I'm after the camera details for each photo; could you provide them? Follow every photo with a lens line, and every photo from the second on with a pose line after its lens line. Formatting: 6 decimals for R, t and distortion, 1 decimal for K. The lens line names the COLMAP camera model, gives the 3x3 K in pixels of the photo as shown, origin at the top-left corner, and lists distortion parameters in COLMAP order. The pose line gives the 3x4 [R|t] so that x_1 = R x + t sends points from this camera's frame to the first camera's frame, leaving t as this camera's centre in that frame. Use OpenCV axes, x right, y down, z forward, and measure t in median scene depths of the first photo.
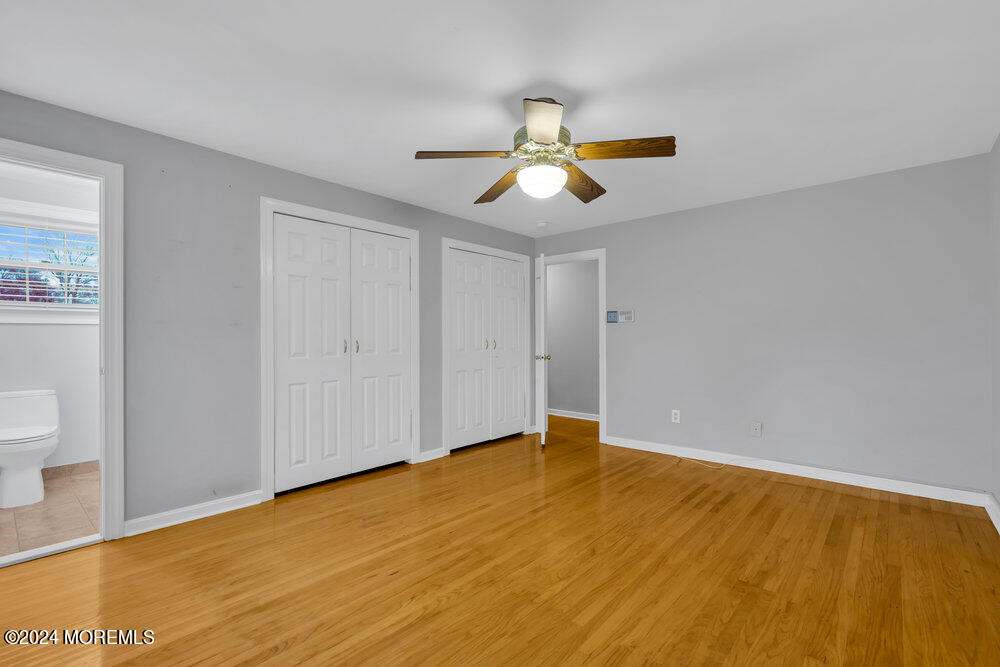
lens RADIAL K [[449.3, 0, 500.1], [0, 449.3, 336.0], [0, 0, 1]] dist [-0.002878, -0.000505]
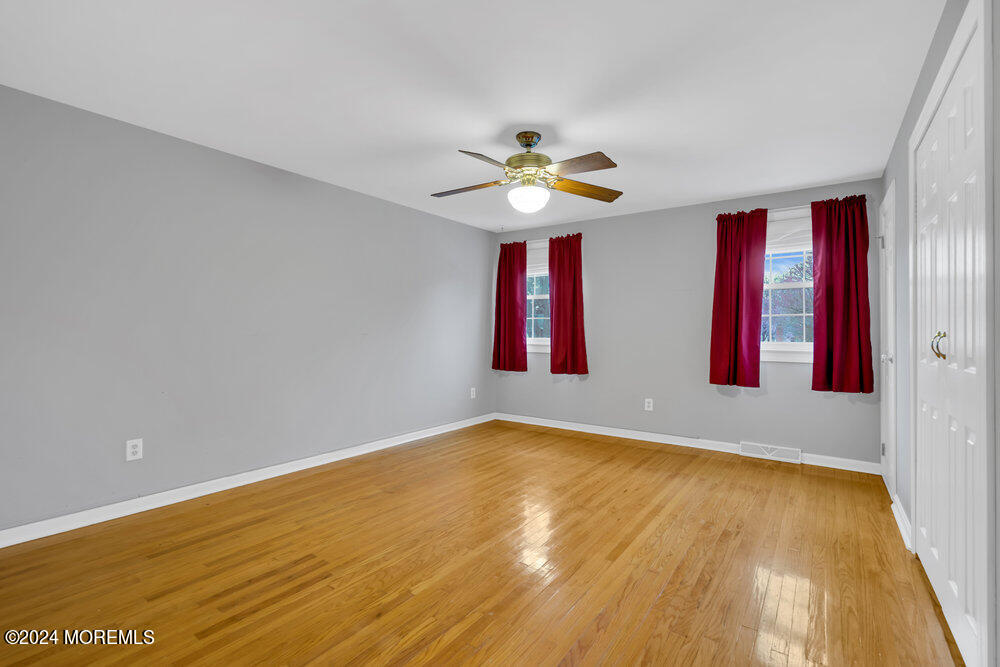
lens RADIAL K [[449.3, 0, 500.2], [0, 449.3, 331.9], [0, 0, 1]] dist [-0.002878, -0.000505]
pose [[-0.995332, -0.006167, -0.096308, 0.274772], [-0.005593, 0.999965, -0.006235, 0.018595], [0.096343, -0.005667, -0.995332, 2.116925]]
